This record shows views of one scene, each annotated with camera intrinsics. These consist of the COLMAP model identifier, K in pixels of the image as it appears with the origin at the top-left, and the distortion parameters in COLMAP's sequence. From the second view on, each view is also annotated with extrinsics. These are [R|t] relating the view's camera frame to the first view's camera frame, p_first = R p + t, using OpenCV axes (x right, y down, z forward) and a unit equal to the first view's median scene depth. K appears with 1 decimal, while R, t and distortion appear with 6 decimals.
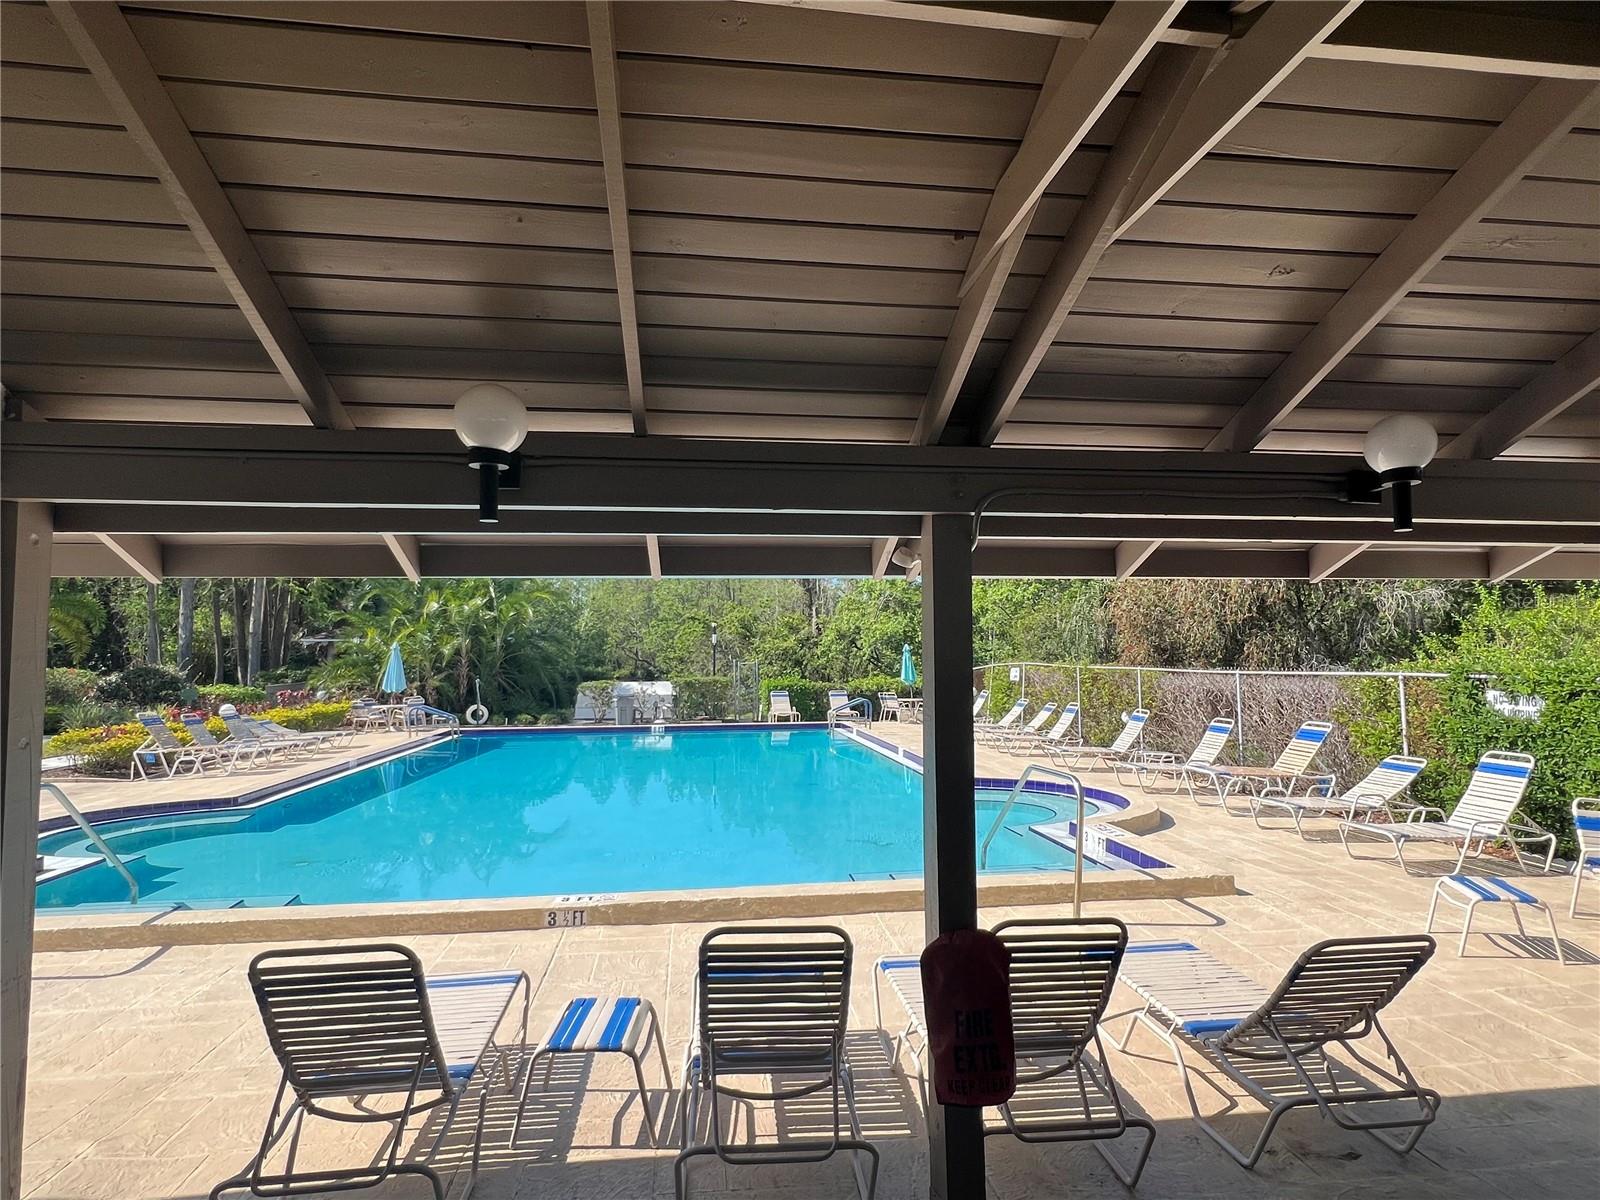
lens RADIAL K [[845.6, 0, 800.2], [0, 845.6, 602.4], [0, 0, 1]] dist [-0.005681, 0.001042]
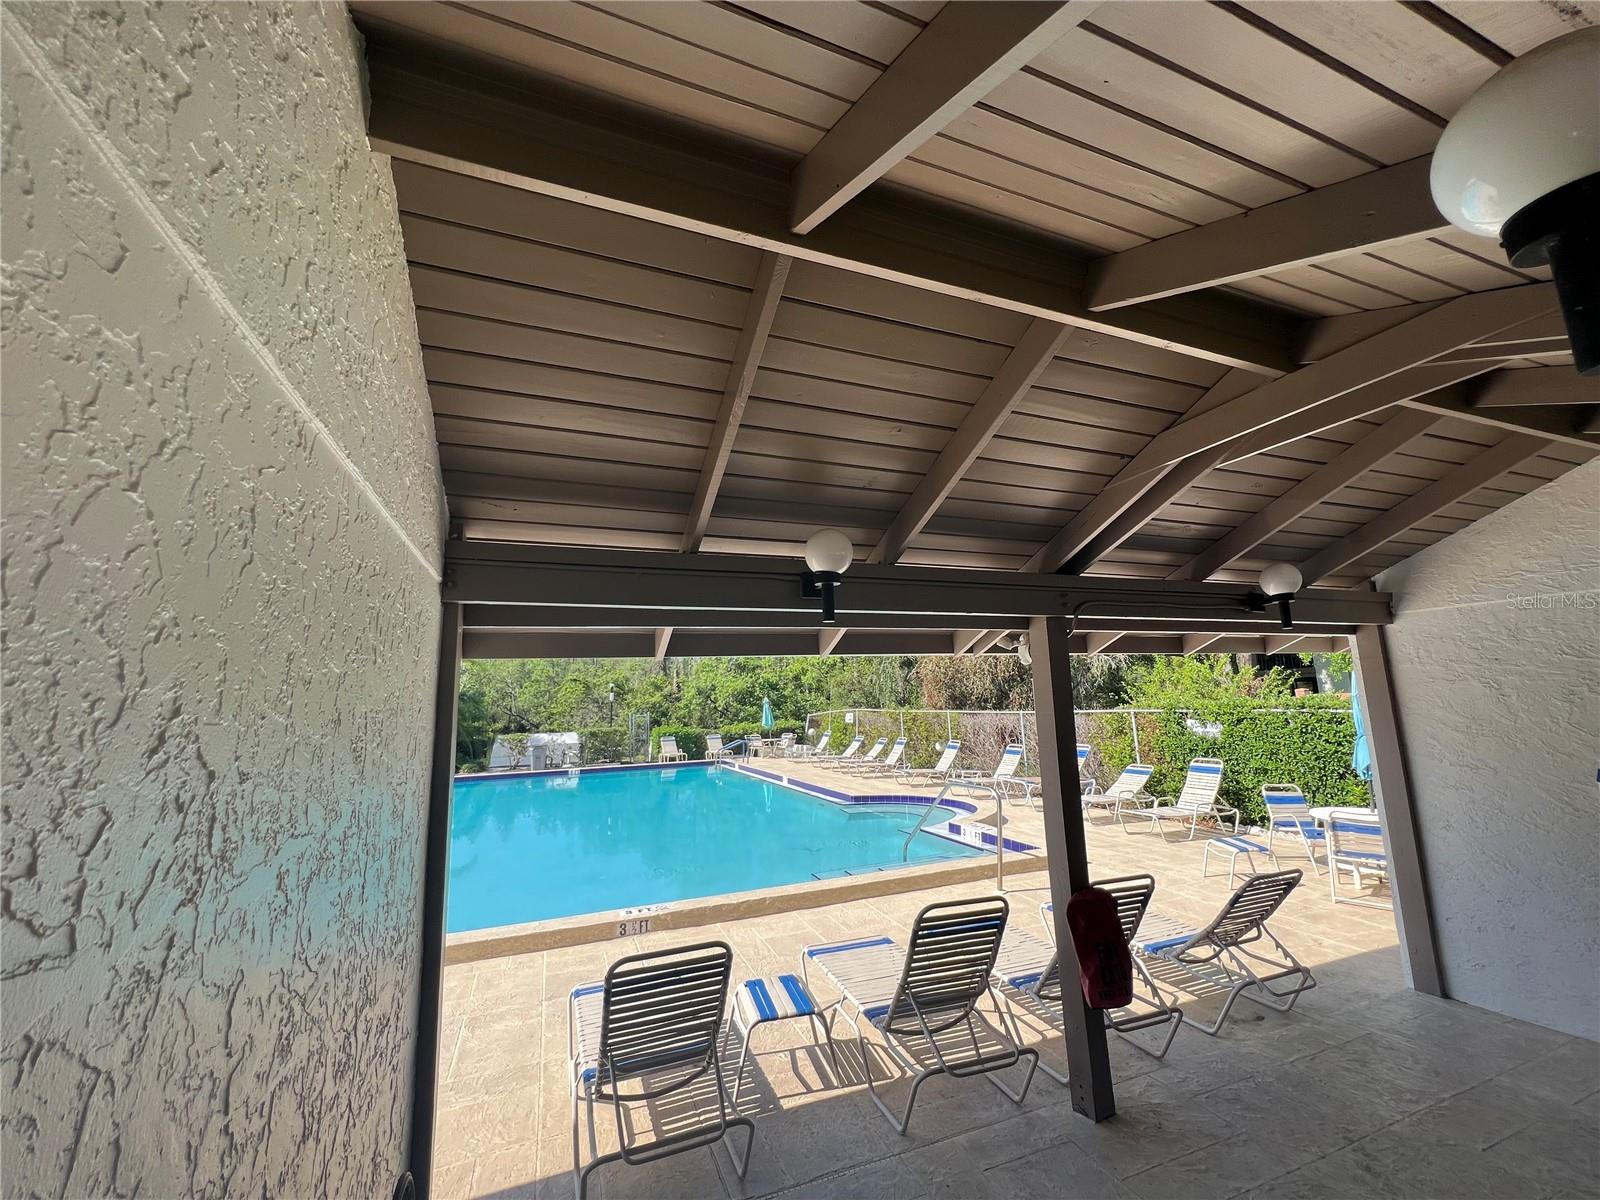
lens RADIAL K [[642.1, 0, 797.6], [0, 642.1, 597.2], [0, 0, 1]] dist [-0.000375, 0.000405]
pose [[0.969535, 0.016486, 0.244398, -0.222170], [0.009269, 0.994549, -0.103857, -0.007668], [-0.244778, 0.102958, 0.964097, -0.017096]]
